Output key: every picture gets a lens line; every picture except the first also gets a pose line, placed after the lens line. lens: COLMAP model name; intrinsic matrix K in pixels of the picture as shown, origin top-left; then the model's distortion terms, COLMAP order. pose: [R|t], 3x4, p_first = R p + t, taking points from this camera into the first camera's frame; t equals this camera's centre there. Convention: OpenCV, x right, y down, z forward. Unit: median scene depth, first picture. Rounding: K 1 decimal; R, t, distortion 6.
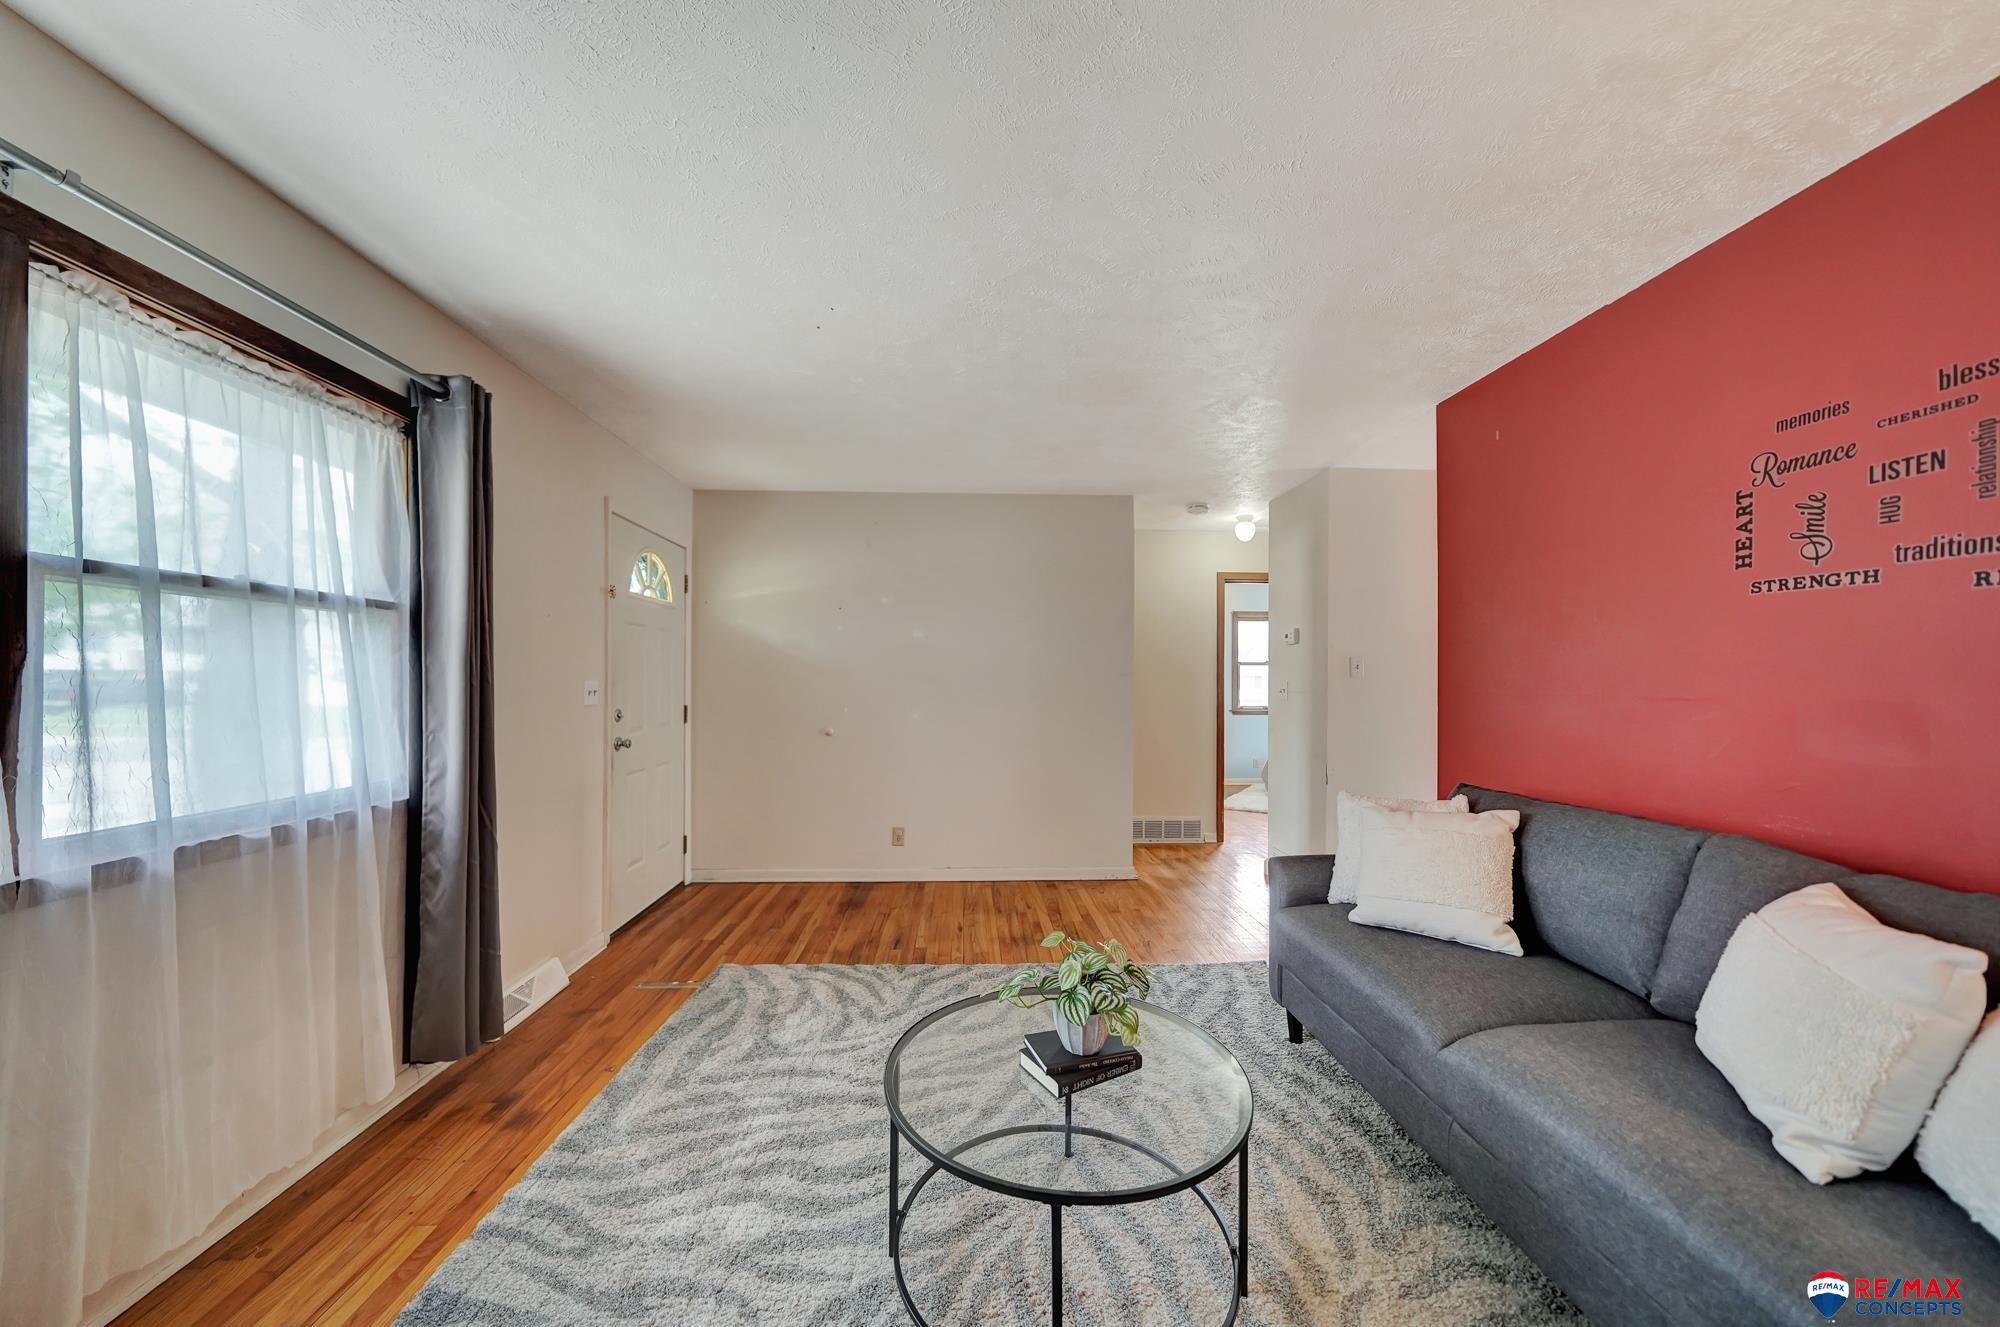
lens RADIAL K [[701.7, 0, 993.9], [0, 701.7, 678.9], [0, 0, 1]] dist [-0.001353, -0.000089]
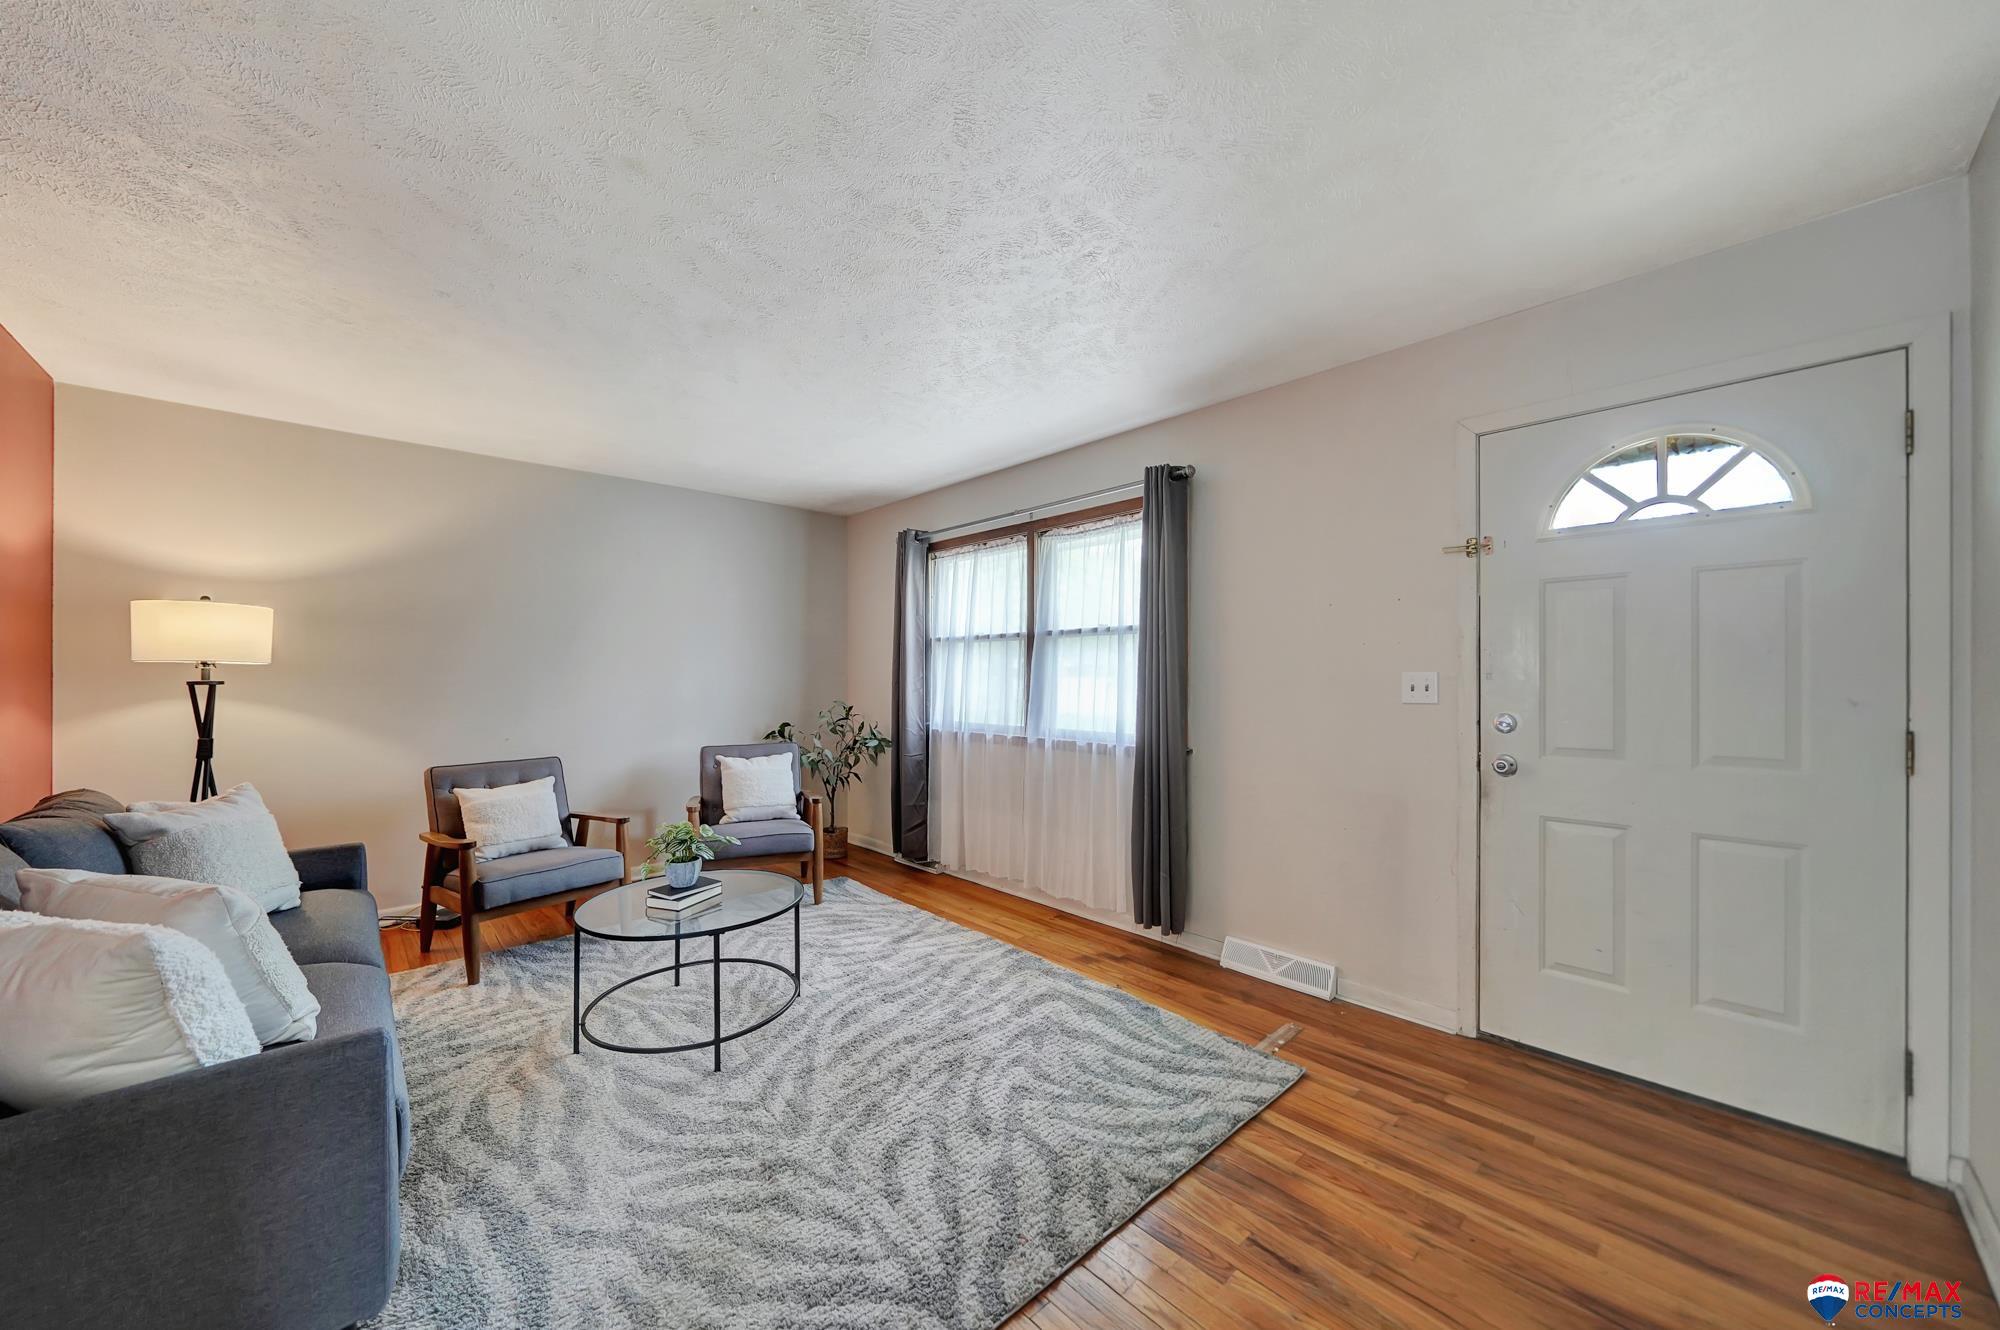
lens RADIAL K [[701.7, 0, 993.9], [0, 701.7, 680.4], [0, 0, 1]] dist [-0.001353, -0.000089]
pose [[-0.766173, -0.009460, -0.642565, 0.331184], [-0.005939, 0.999953, -0.007640, 0.022101], [0.642607, -0.002037, -0.766193, 1.419183]]
